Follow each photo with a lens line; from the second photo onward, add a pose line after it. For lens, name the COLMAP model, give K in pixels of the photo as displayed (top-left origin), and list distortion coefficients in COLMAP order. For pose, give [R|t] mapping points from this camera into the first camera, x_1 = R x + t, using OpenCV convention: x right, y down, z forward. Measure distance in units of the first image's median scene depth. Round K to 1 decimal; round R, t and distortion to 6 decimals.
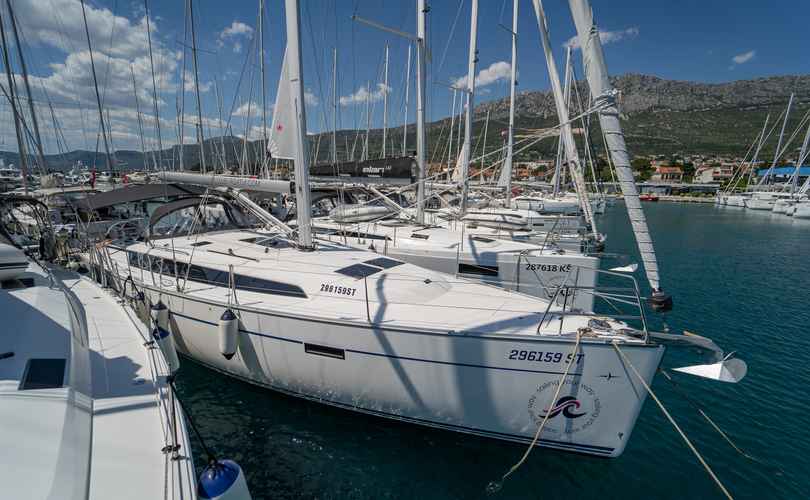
lens RADIAL K [[334.8, 0, 405.0], [0, 334.8, 250.0], [0, 0, 1]] dist [-0.020075, -0.000096]
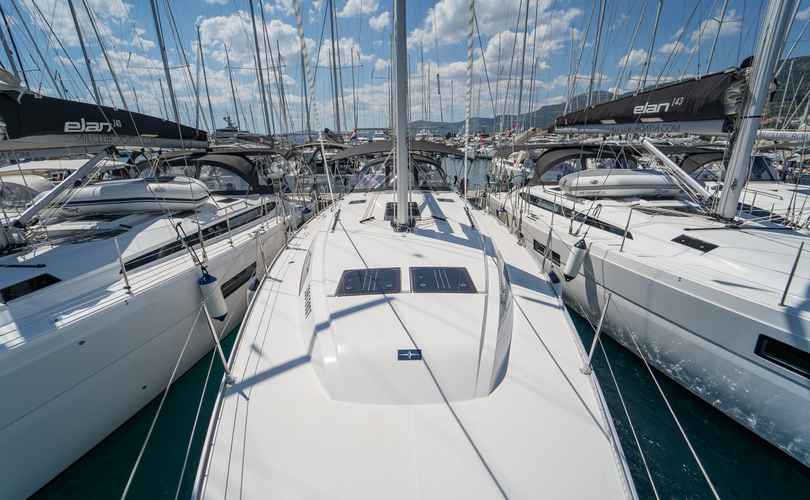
lens RADIAL K [[334.8, 0, 405.0], [0, 334.8, 250.0], [0, 0, 1]] dist [-0.020075, -0.000096]
pose [[0.547088, 0.233762, -0.803772, 0.184338], [-0.140257, 0.972240, 0.187291, -0.056630], [0.825241, 0.010270, 0.564688, 0.361264]]
